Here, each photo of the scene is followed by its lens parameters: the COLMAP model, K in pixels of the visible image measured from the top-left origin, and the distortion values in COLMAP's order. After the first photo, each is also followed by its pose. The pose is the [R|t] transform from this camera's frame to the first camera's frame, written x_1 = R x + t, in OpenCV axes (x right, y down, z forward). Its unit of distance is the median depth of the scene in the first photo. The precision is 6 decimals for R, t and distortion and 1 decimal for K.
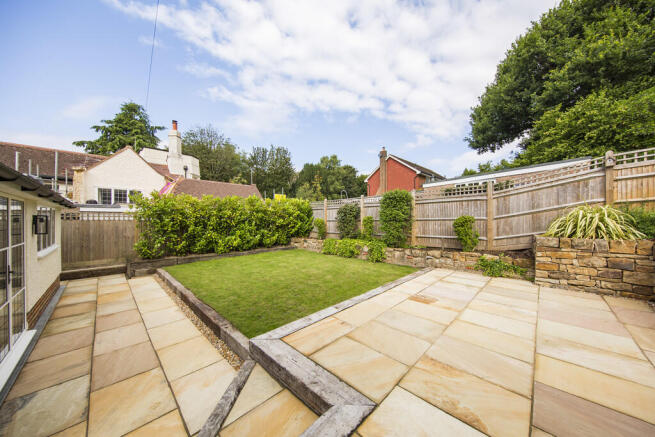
lens RADIAL K [[215.3, 0, 328.5], [0, 215.3, 218.5], [0, 0, 1]] dist [-0.000137, 0.000017]
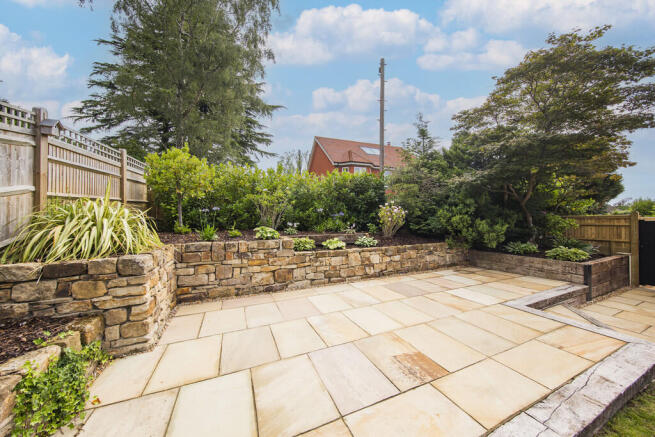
lens RADIAL K [[220.3, 0, 328.8], [0, 220.3, 218.5], [0, 0, 1]] dist [0.001487, 0.000070]
pose [[-0.931934, 0.011818, 0.362435, 0.563090], [0.009697, 0.999924, -0.007671, -0.001749], [-0.362498, -0.003635, -0.931977, 2.049362]]
